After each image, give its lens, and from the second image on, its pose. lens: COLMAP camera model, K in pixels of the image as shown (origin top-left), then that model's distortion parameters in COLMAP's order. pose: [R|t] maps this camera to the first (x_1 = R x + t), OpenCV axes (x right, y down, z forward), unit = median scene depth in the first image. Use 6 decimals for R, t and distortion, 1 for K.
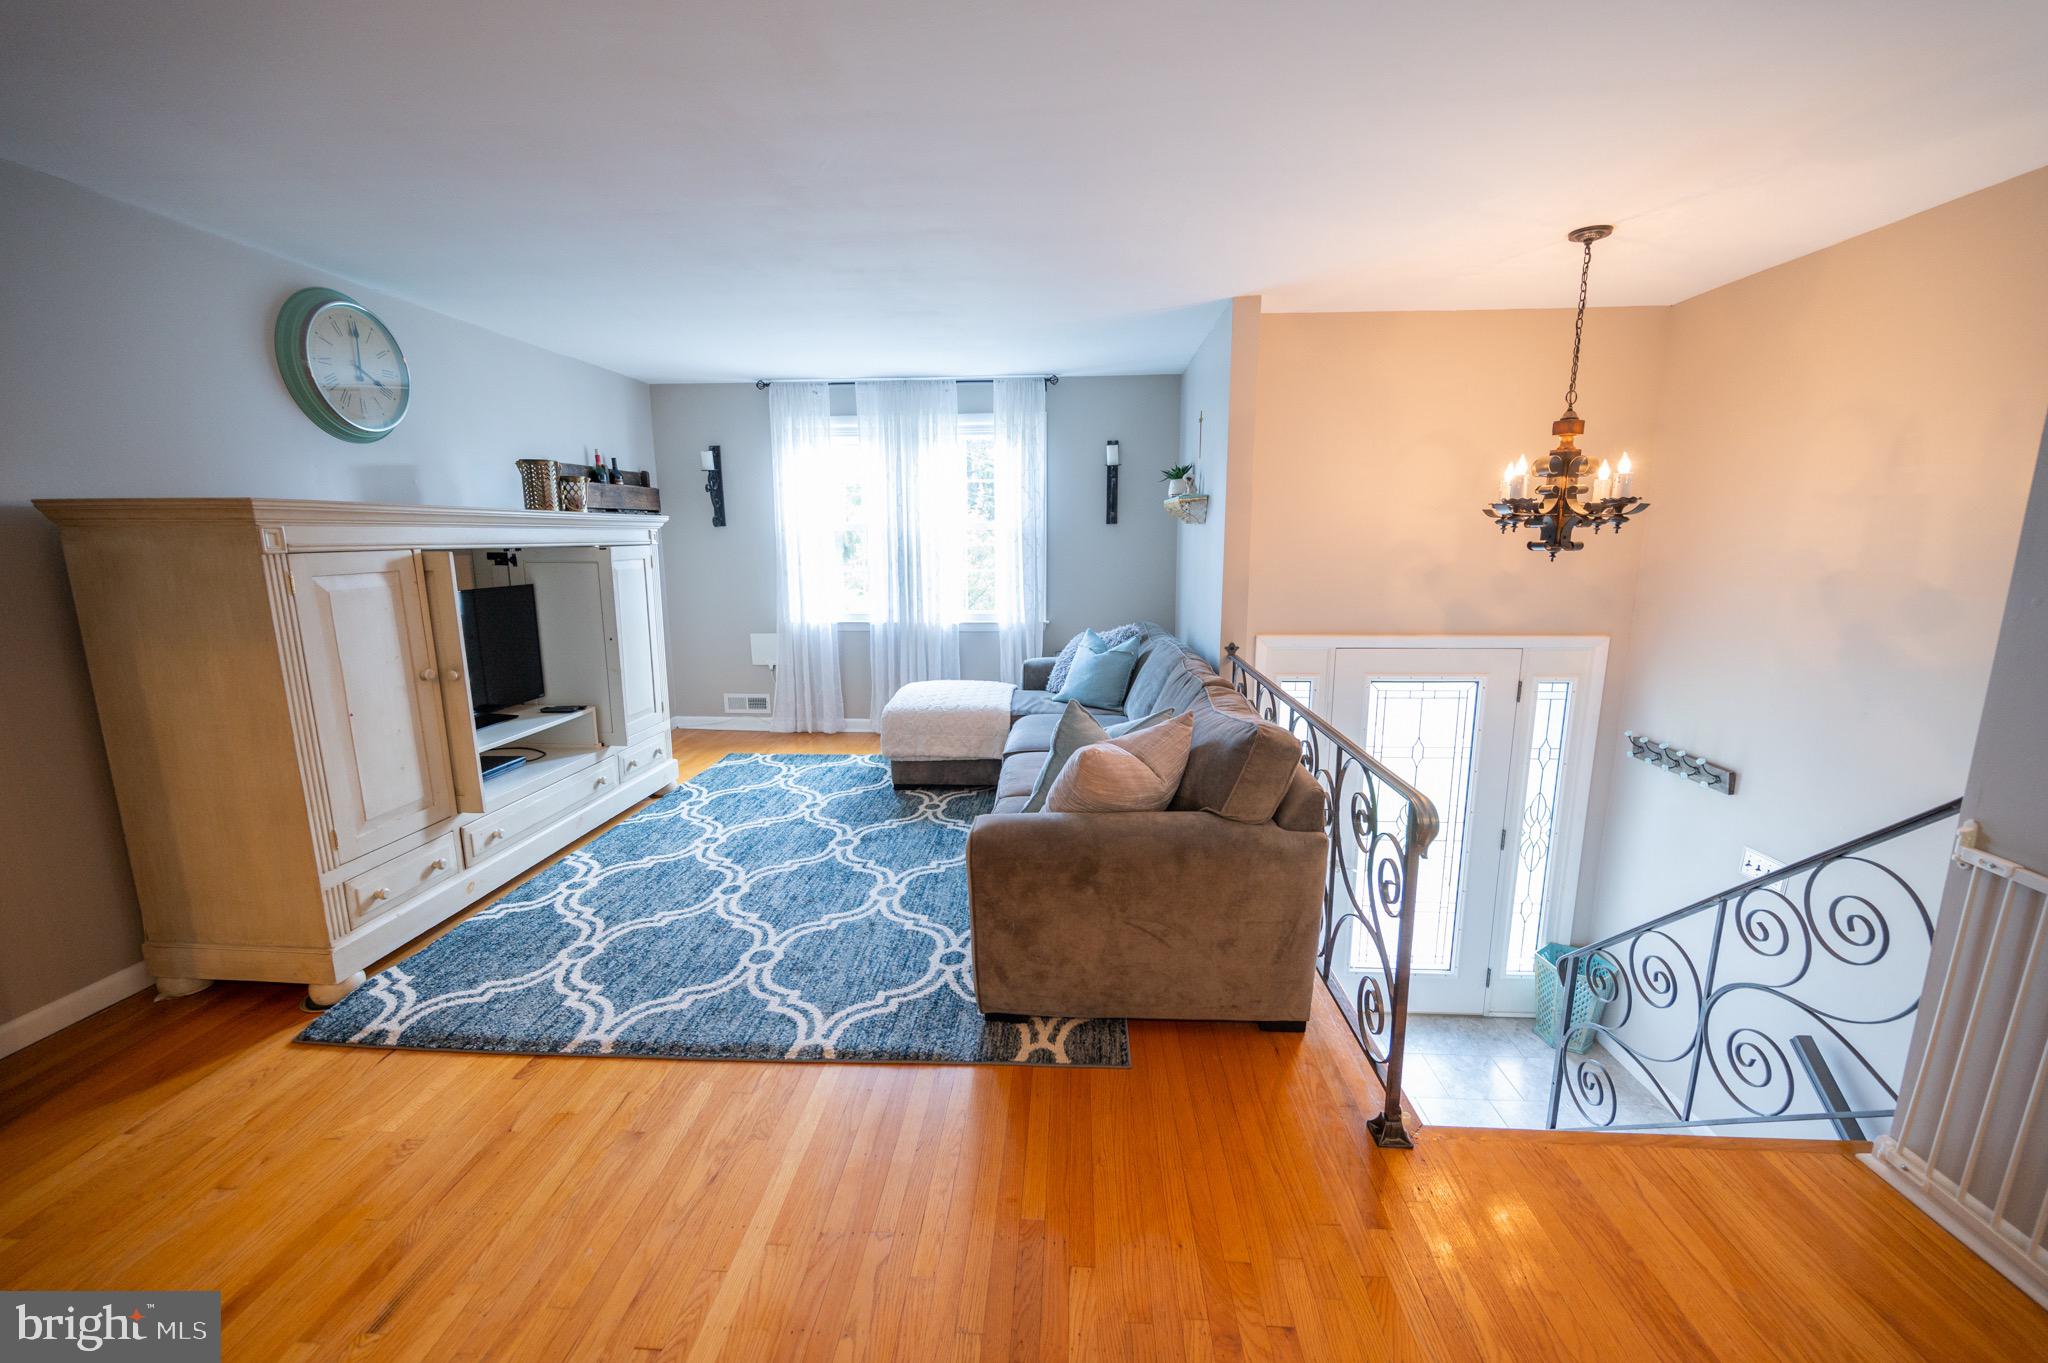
lens RADIAL K [[817.7, 0, 1024.0], [0, 817.7, 681.5], [0, 0, 1]] dist [-0.002620, -0.000041]
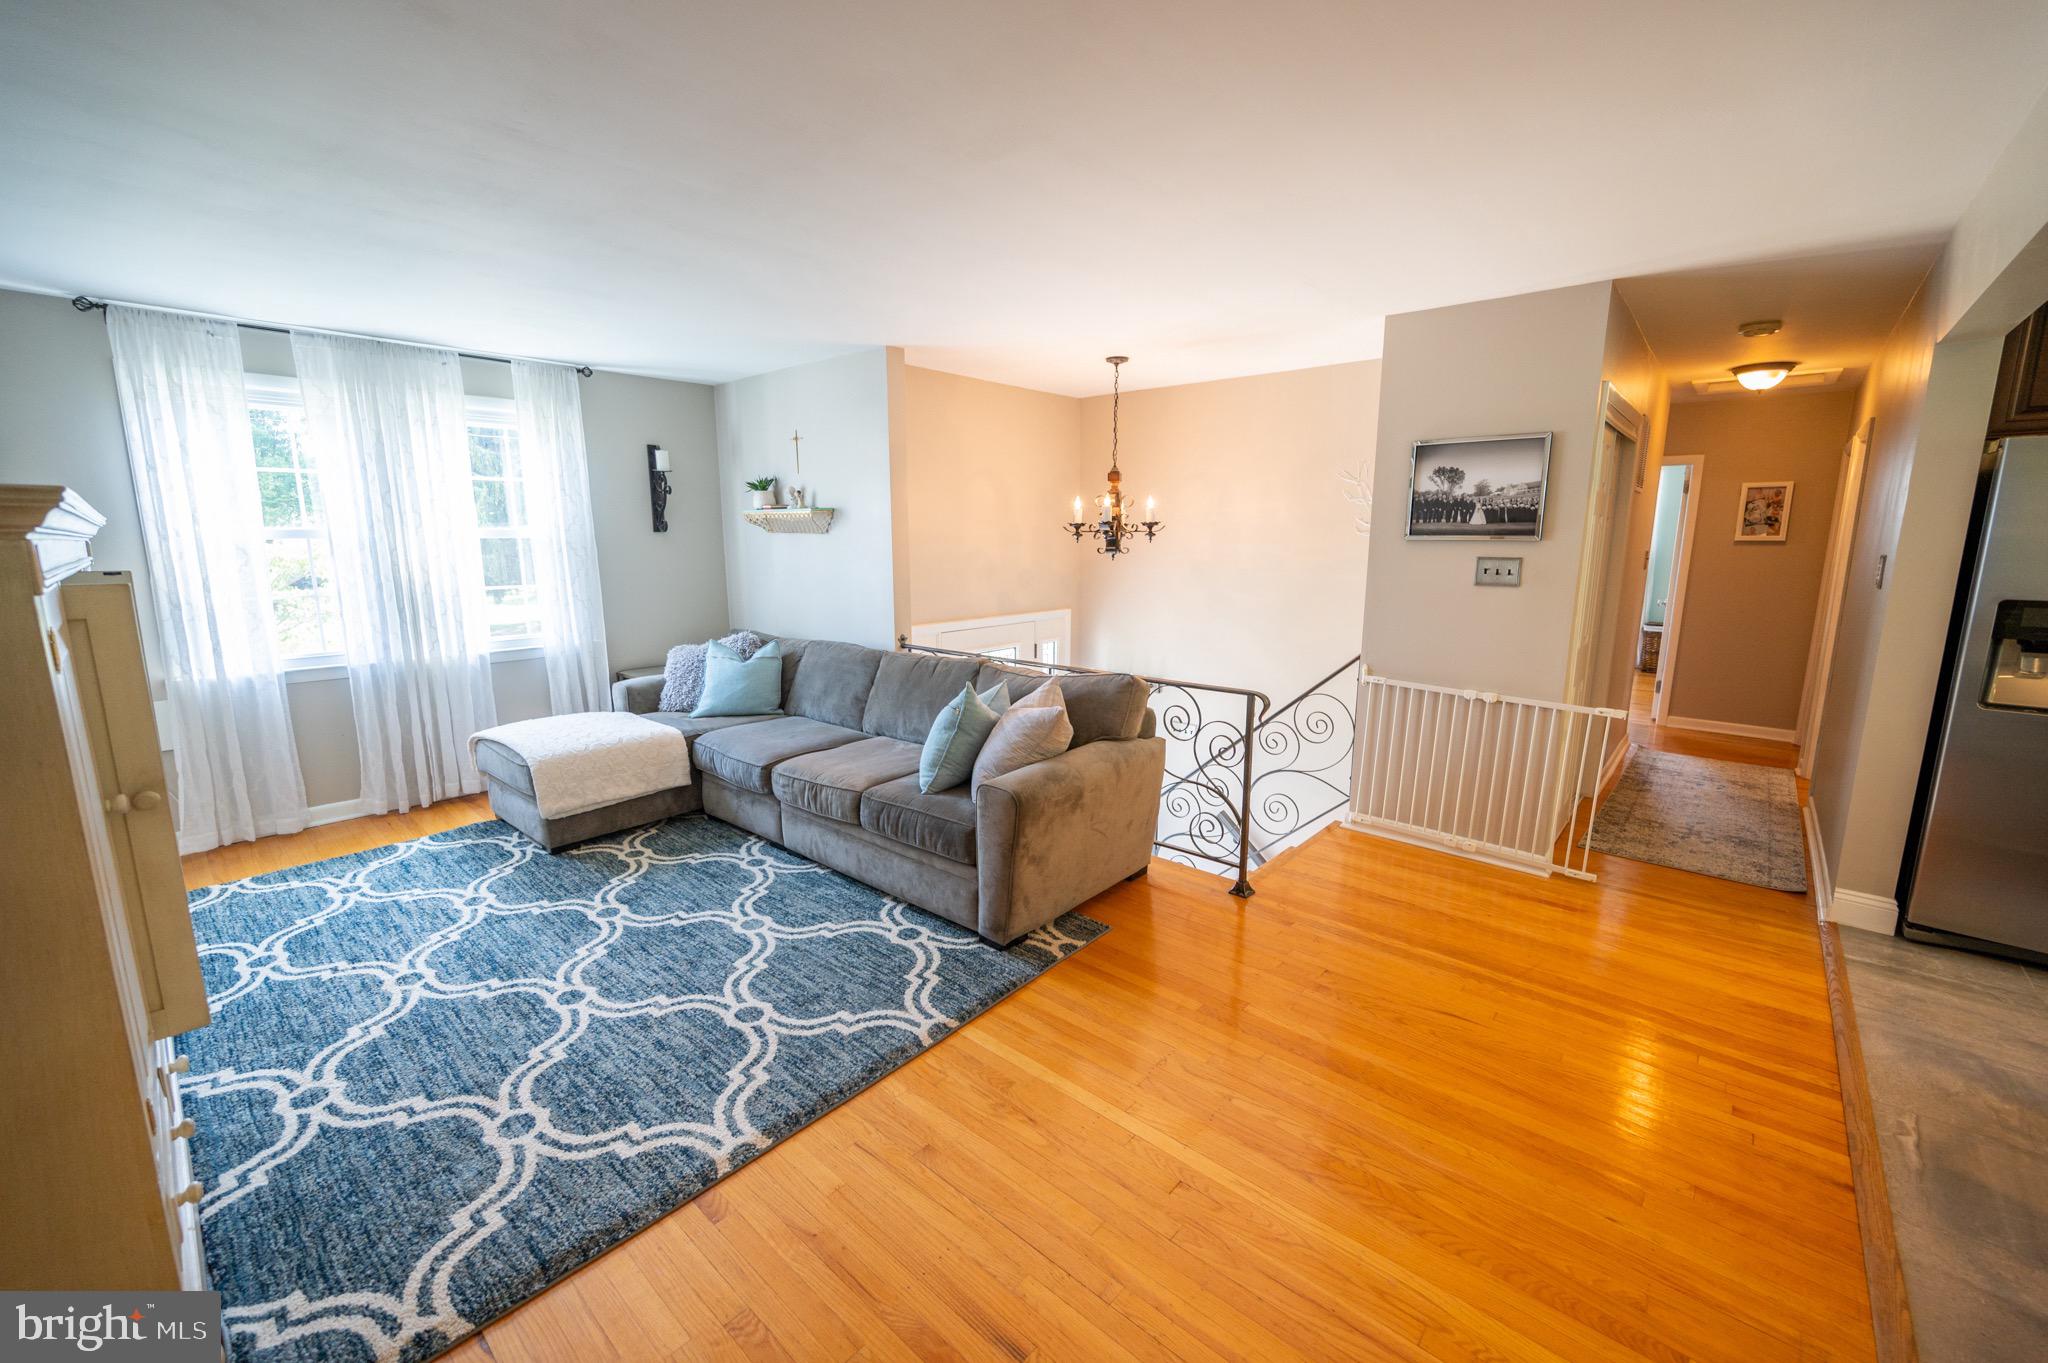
lens RADIAL K [[817.7, 0, 1024.0], [0, 817.7, 681.5], [0, 0, 1]] dist [-0.002620, -0.000041]
pose [[0.612559, -0.136198, 0.778602, -0.710250], [0.140063, 0.988158, 0.062661, -0.037154], [-0.777916, 0.070670, 0.624381, 0.155544]]
